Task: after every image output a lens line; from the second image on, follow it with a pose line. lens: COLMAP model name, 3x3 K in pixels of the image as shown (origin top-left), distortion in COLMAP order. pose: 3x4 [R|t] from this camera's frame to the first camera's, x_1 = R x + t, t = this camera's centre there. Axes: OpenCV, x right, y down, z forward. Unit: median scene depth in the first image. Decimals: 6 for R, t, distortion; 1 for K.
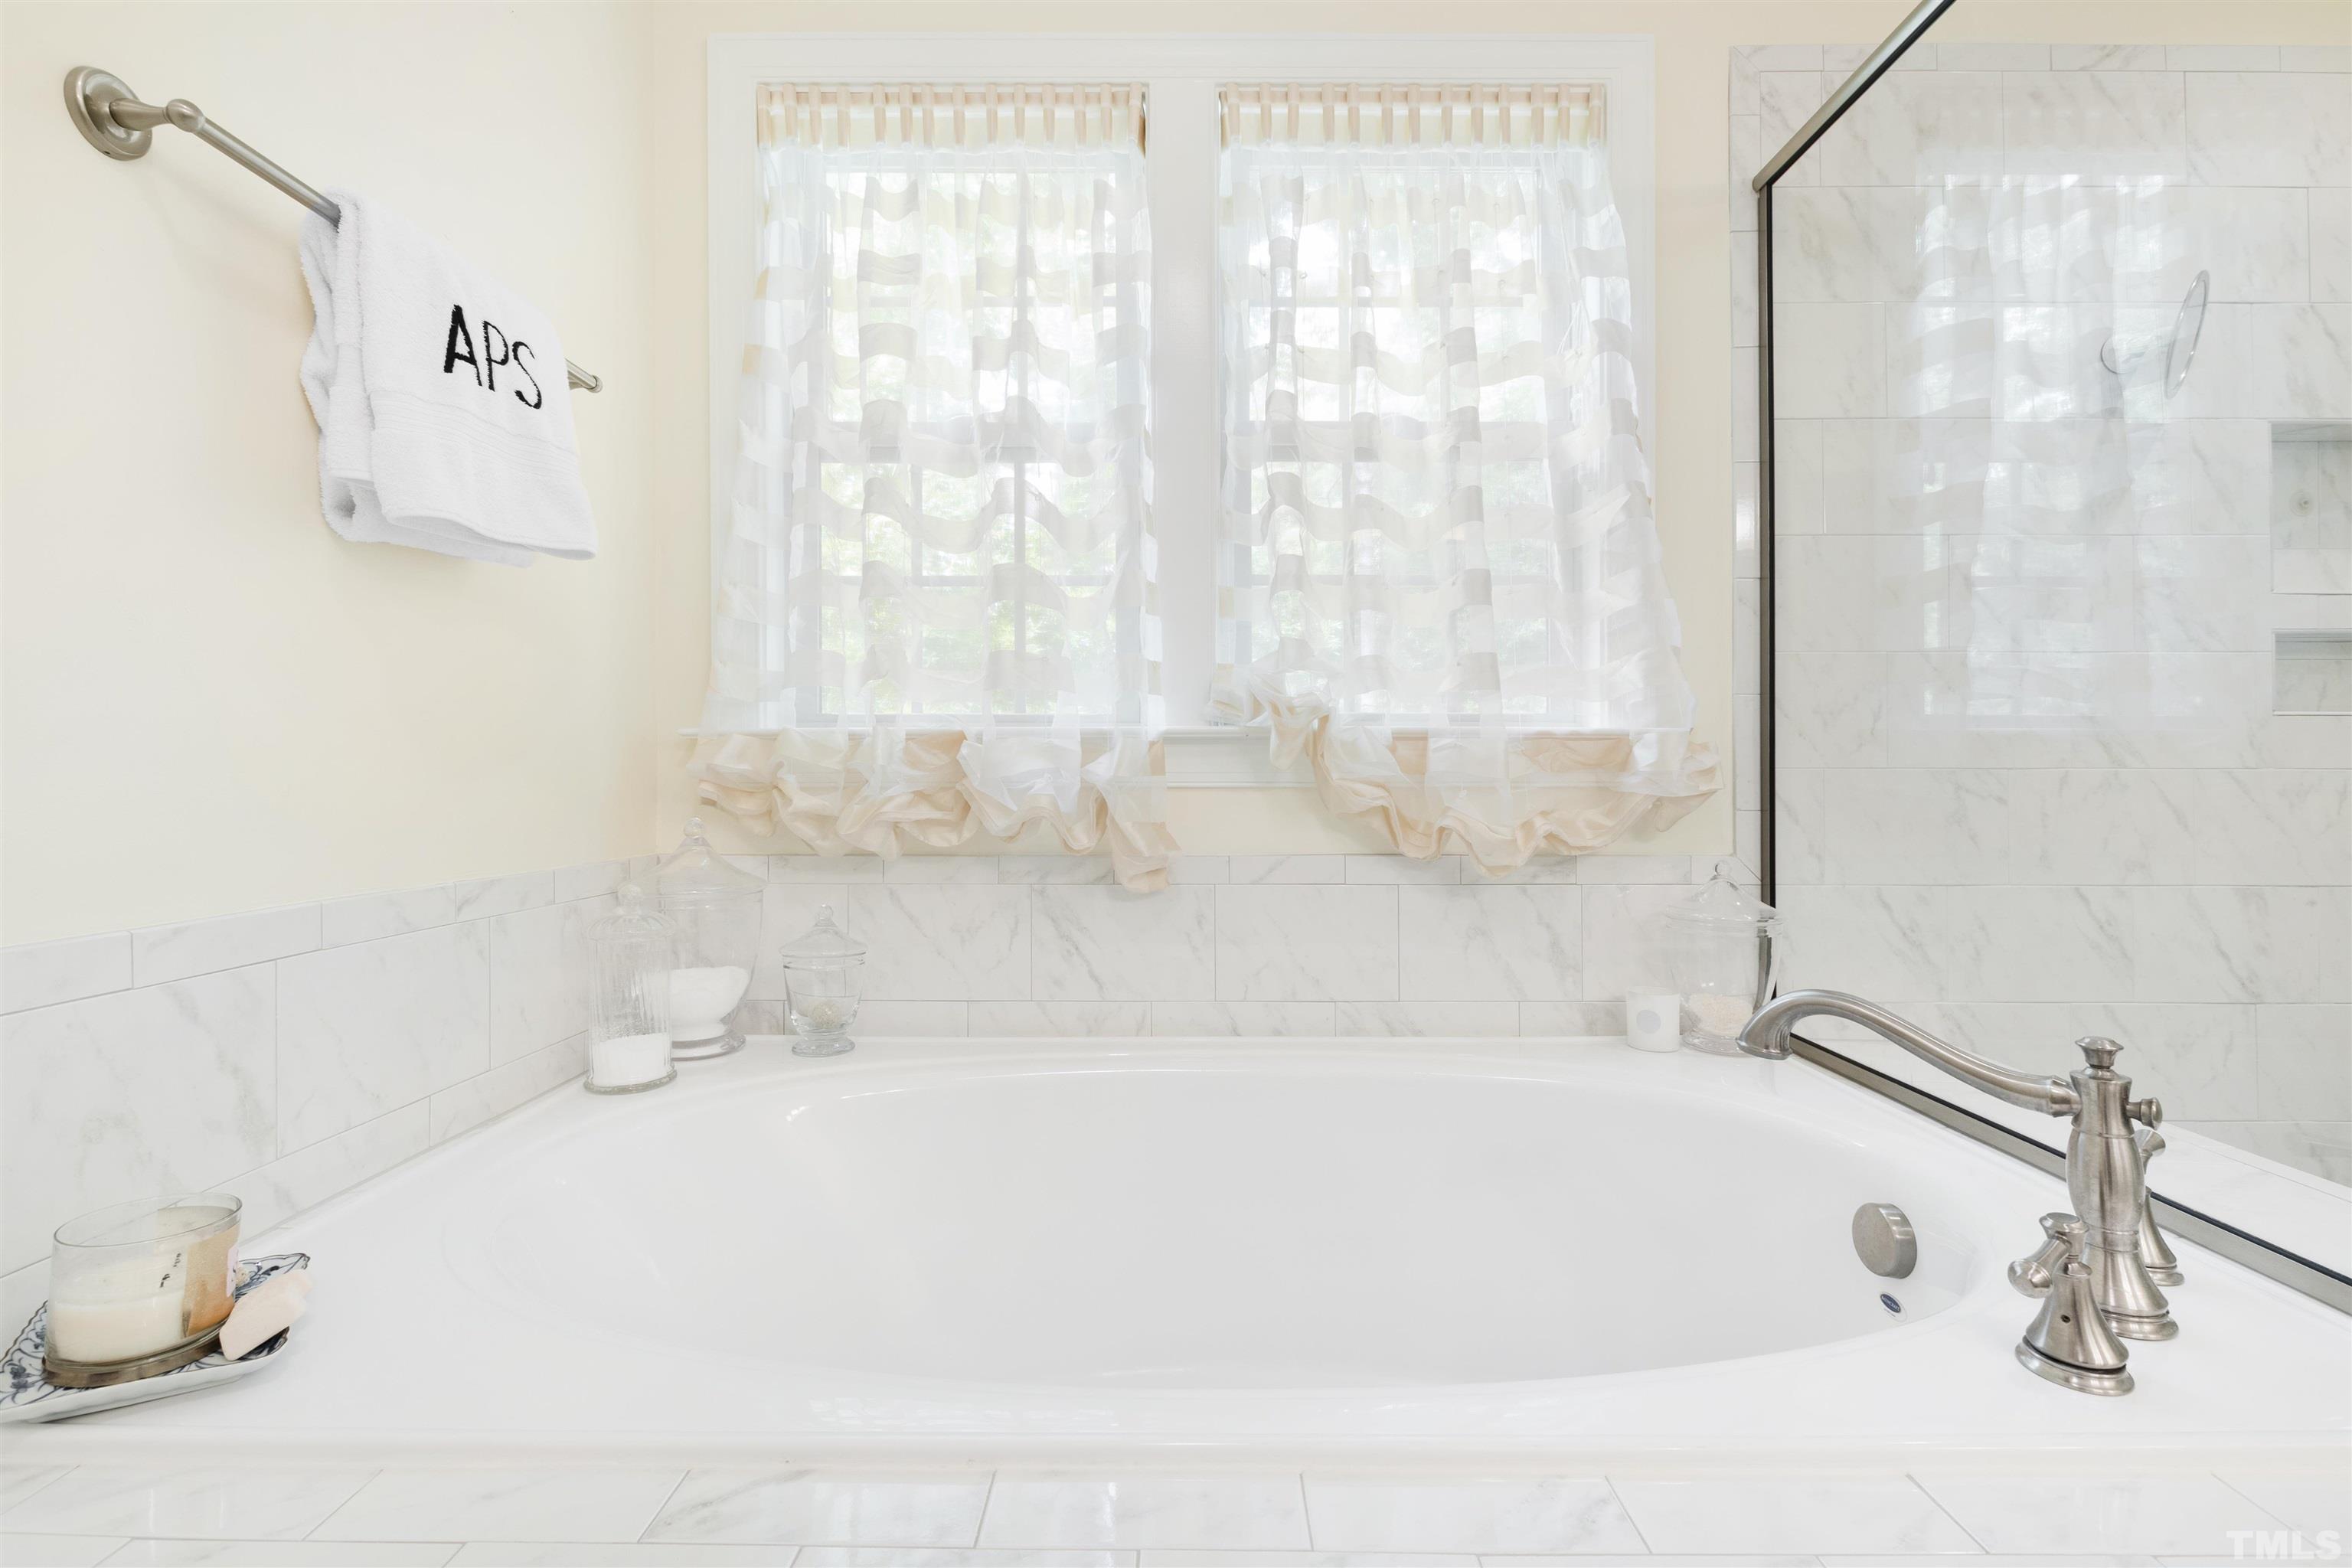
lens RADIAL K [[1060.0, 0, 1183.3], [0, 1060.0, 776.3], [0, 0, 1]] dist [0.002525, -0.000507]
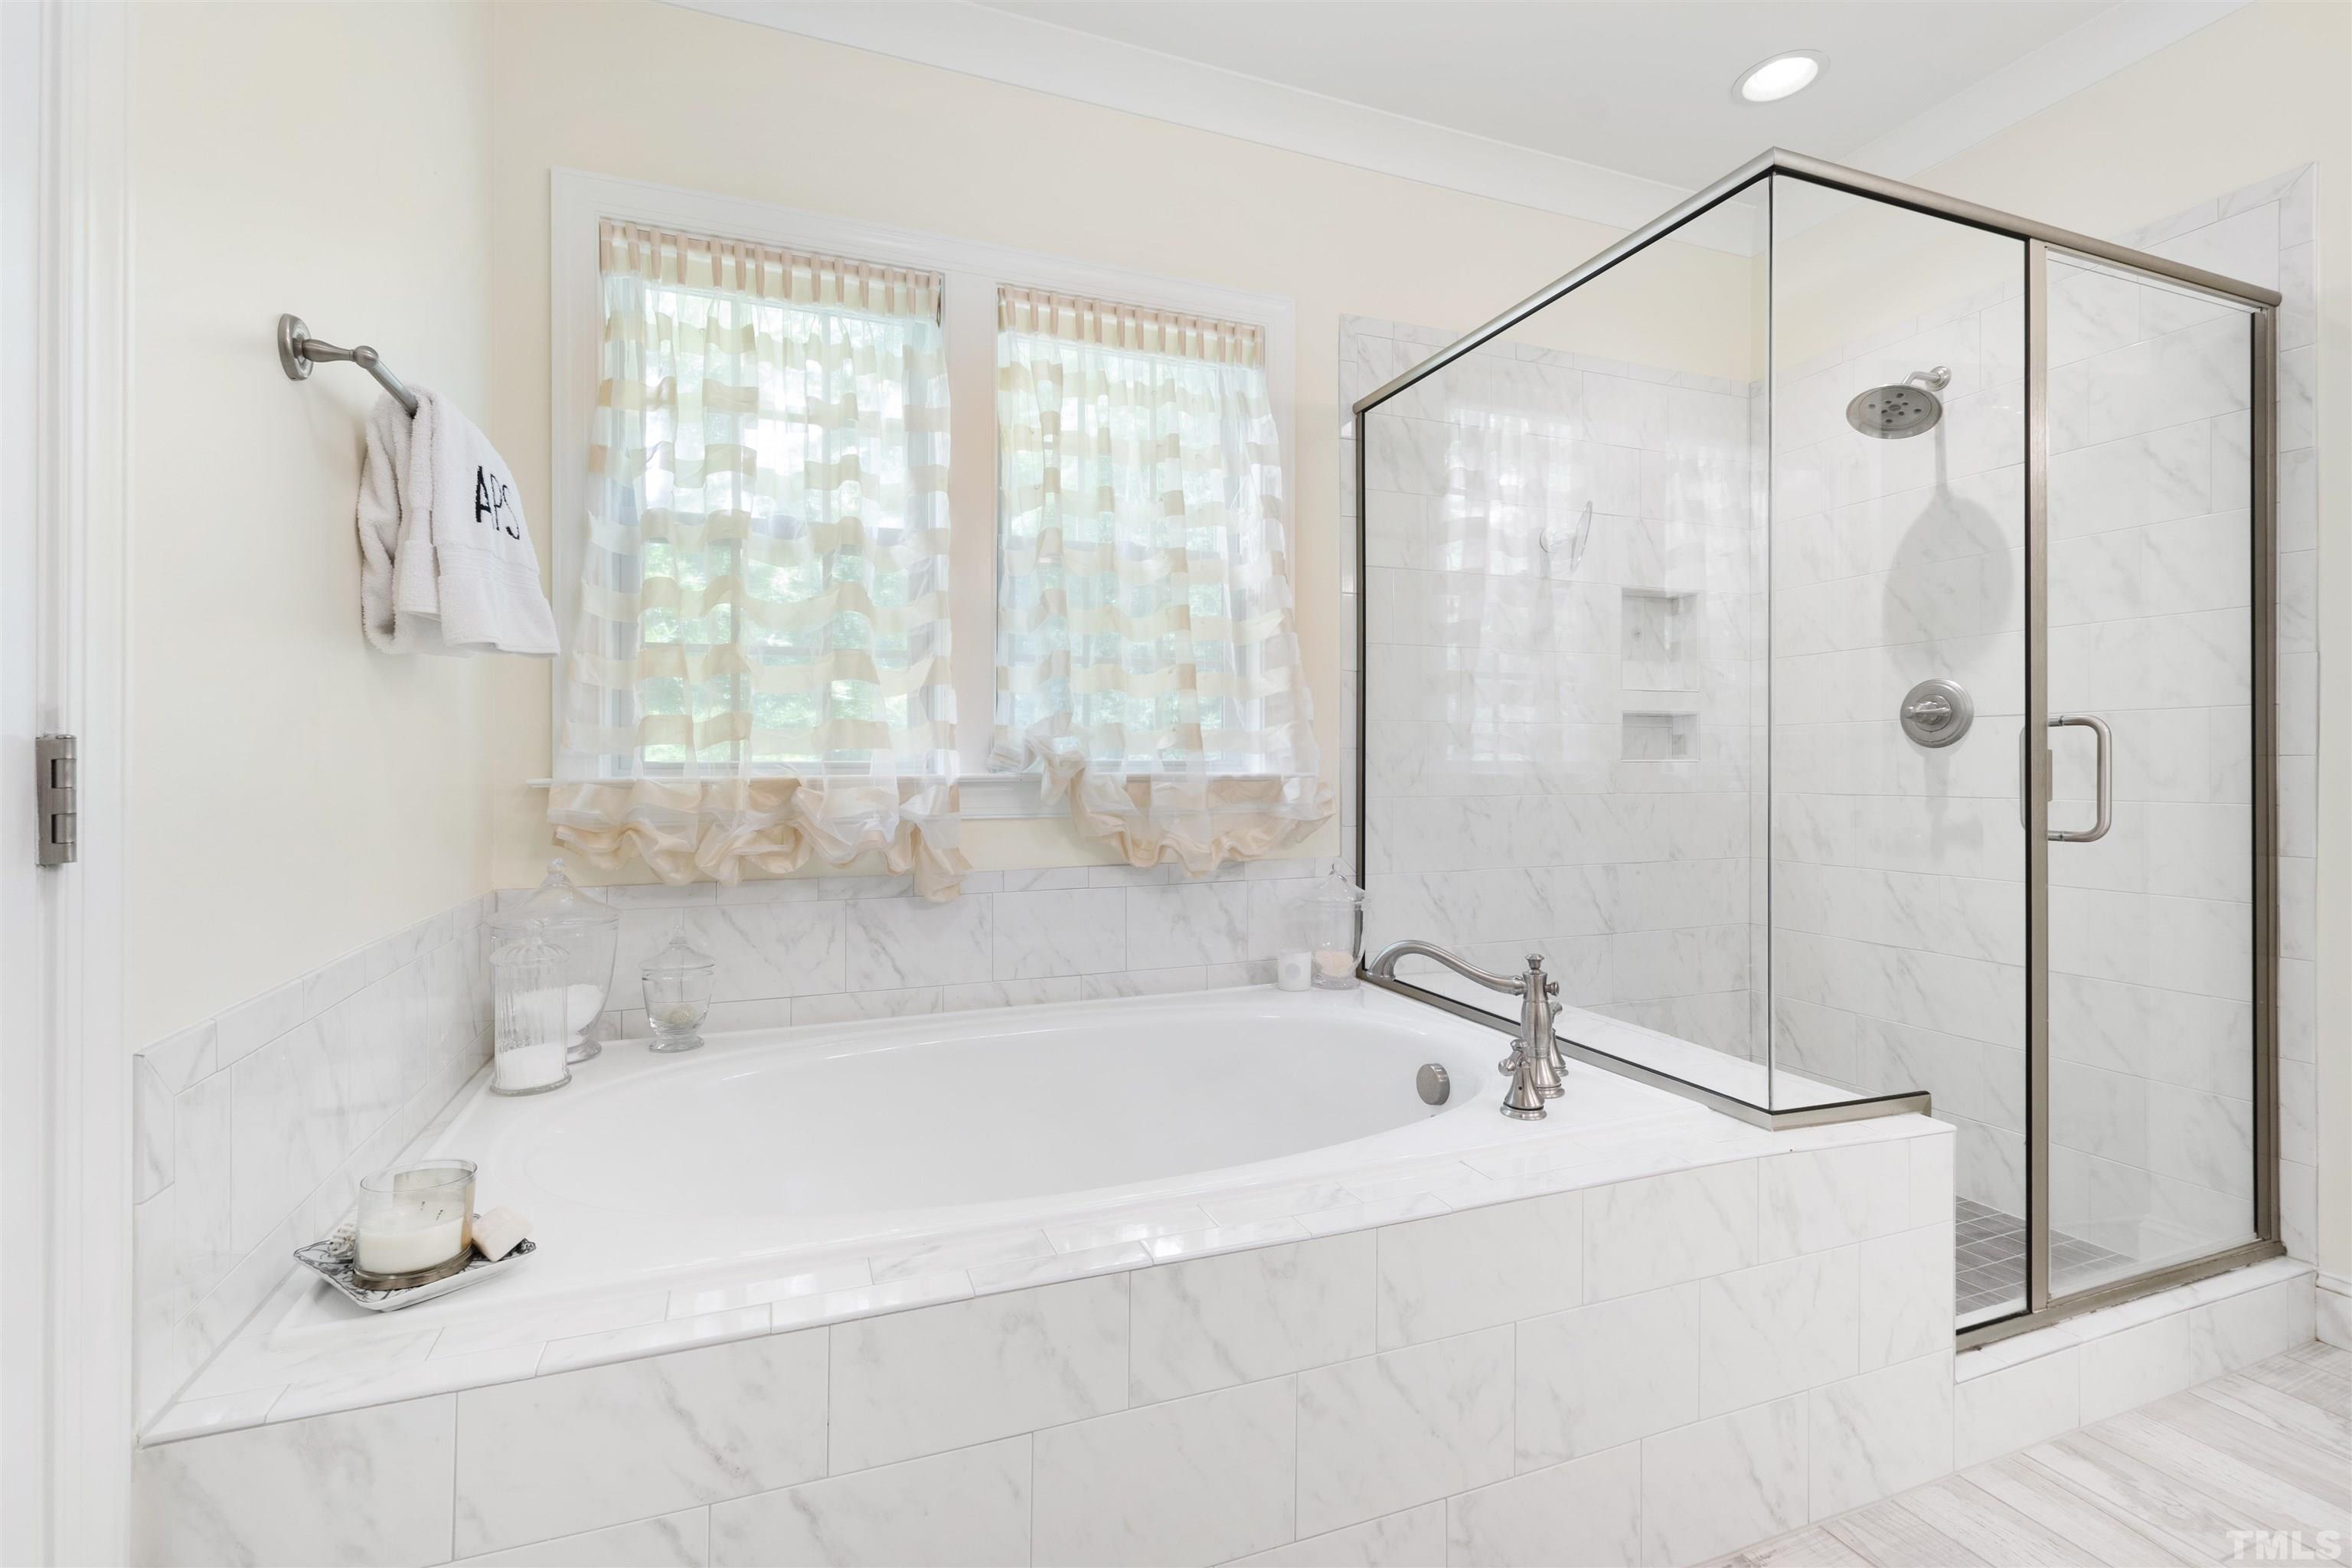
lens RADIAL K [[1044.8, 0, 1165.8], [0, 1044.8, 799.2], [0, 0, 1]] dist [0.002704, -0.000133]
pose [[0.933462, -0.015795, 0.358329, -0.245276], [0.005053, 0.999510, 0.030896, -0.055200], [-0.358642, -0.027029, 0.933084, -0.292357]]
